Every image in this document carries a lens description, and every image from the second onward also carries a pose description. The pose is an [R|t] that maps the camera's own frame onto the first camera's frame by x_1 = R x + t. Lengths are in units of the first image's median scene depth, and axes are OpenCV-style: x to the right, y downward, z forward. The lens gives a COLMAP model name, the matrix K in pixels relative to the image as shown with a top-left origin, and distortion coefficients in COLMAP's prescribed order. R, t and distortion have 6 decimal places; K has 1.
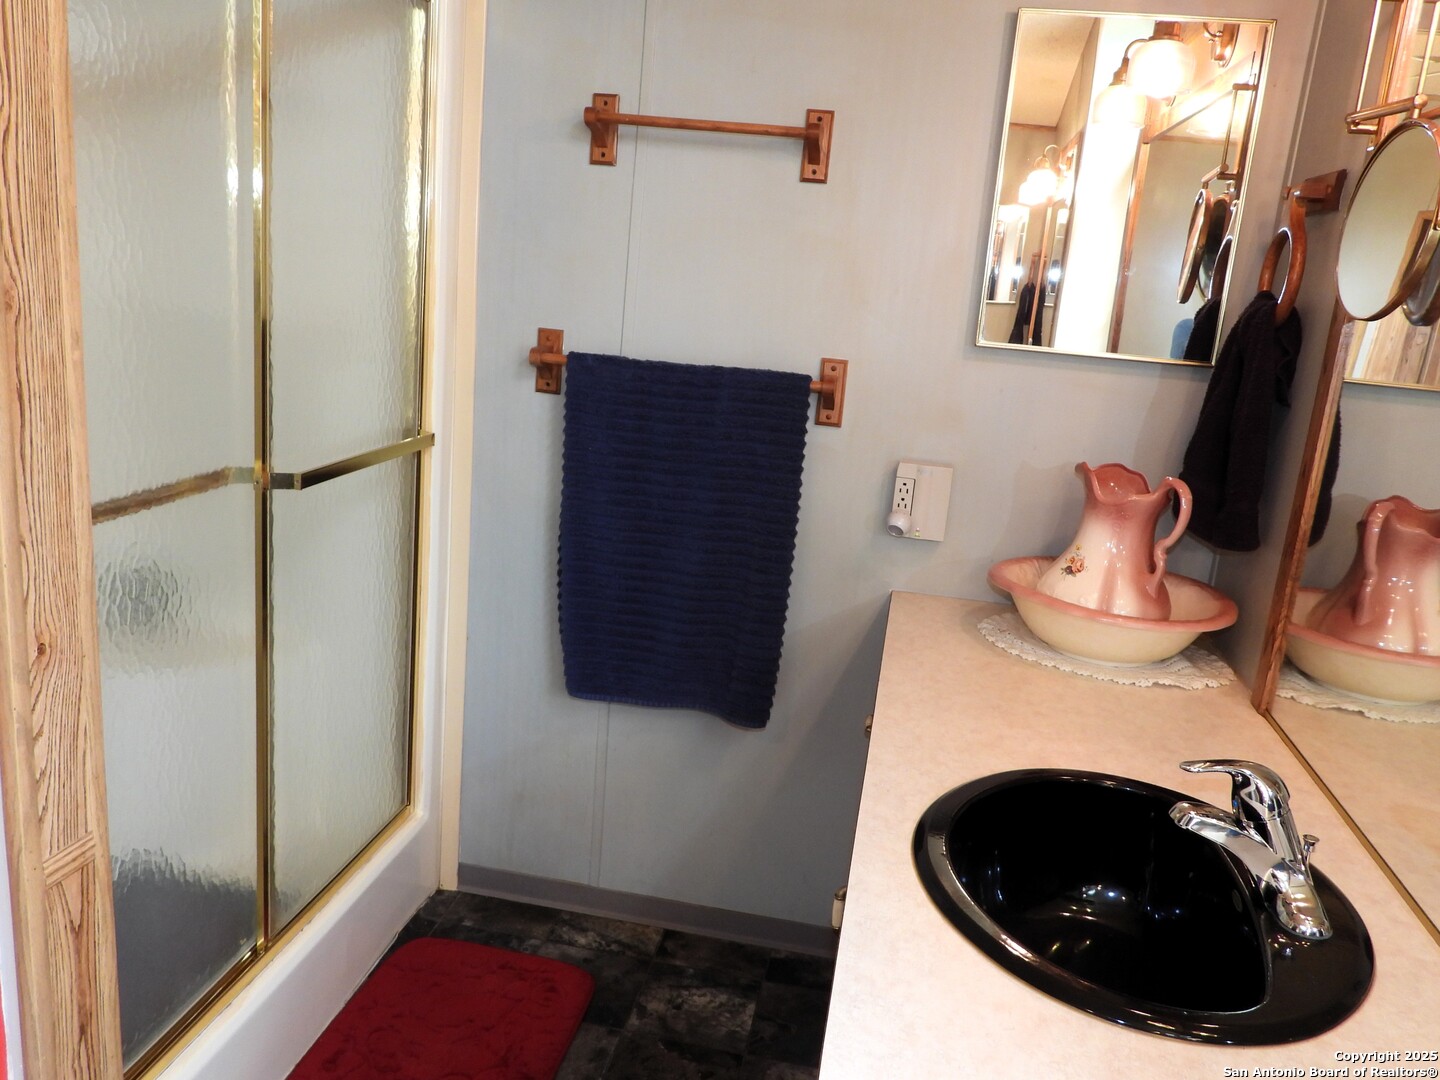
lens RADIAL K [[1169.5, 0, 720.0], [0, 1169.5, 540.0], [0, 0, 1]] dist [-0.016271, -0.005847]
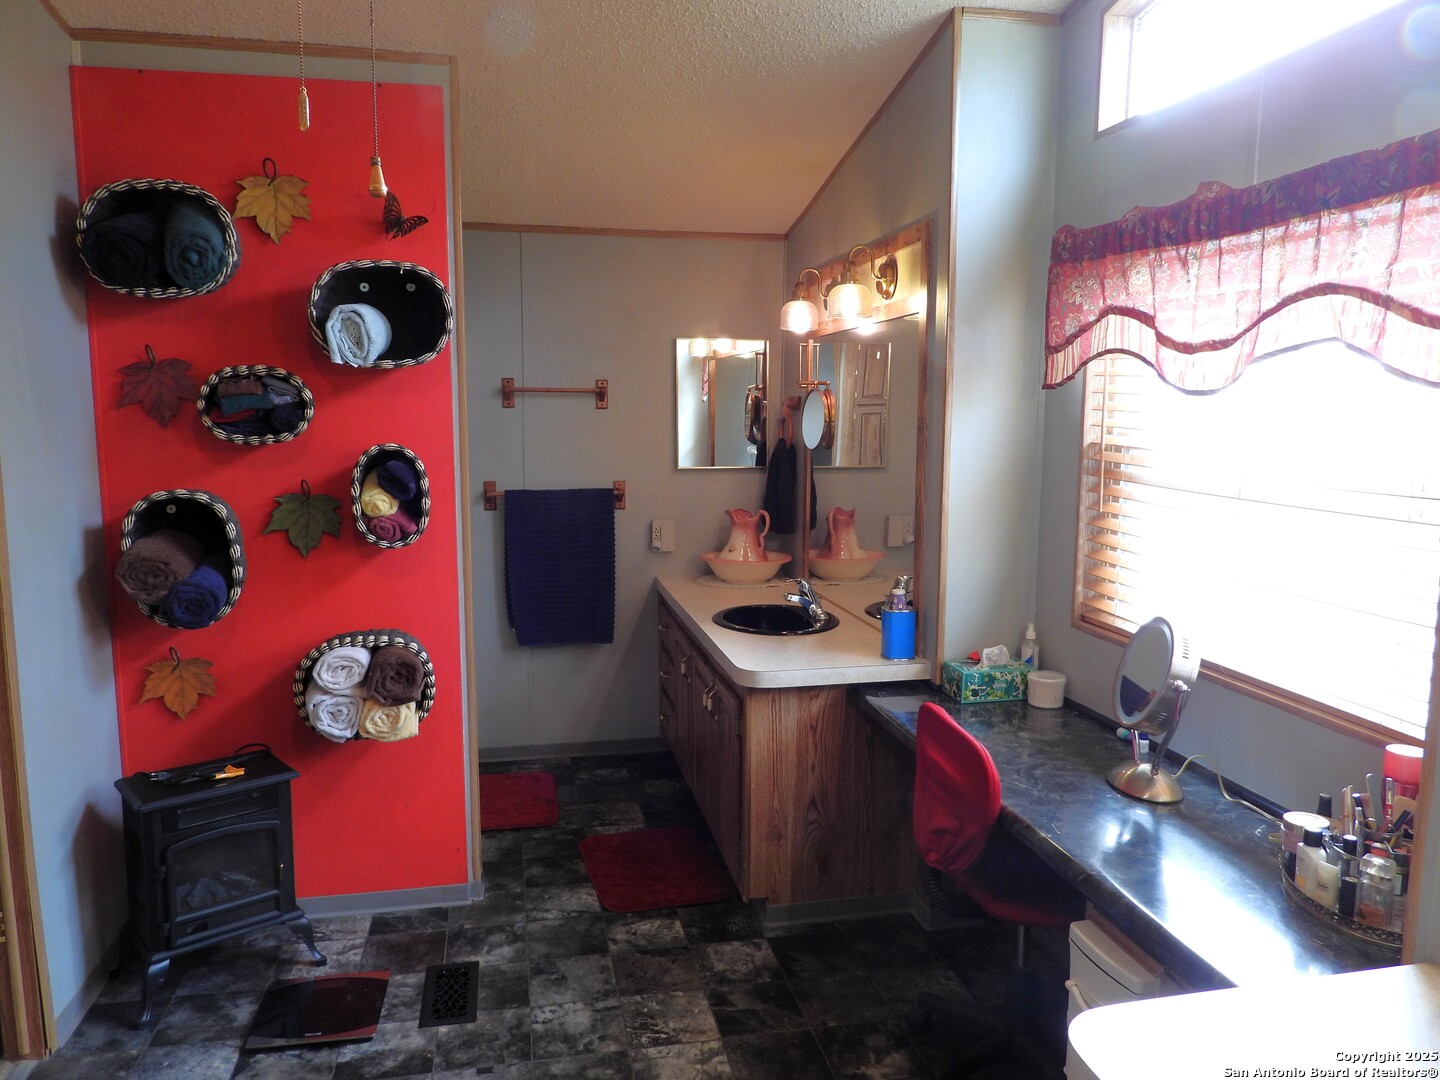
lens RADIAL K [[1033.1, 0, 720.0], [0, 1033.1, 540.0], [0, 0, 1]] dist [-0.017306, 0.005391]
pose [[0.925147, -0.131871, 0.355968, -0.483776], [0.161921, 0.985222, -0.055844, 0.114676], [-0.343343, 0.109302, 0.932828, -1.026393]]
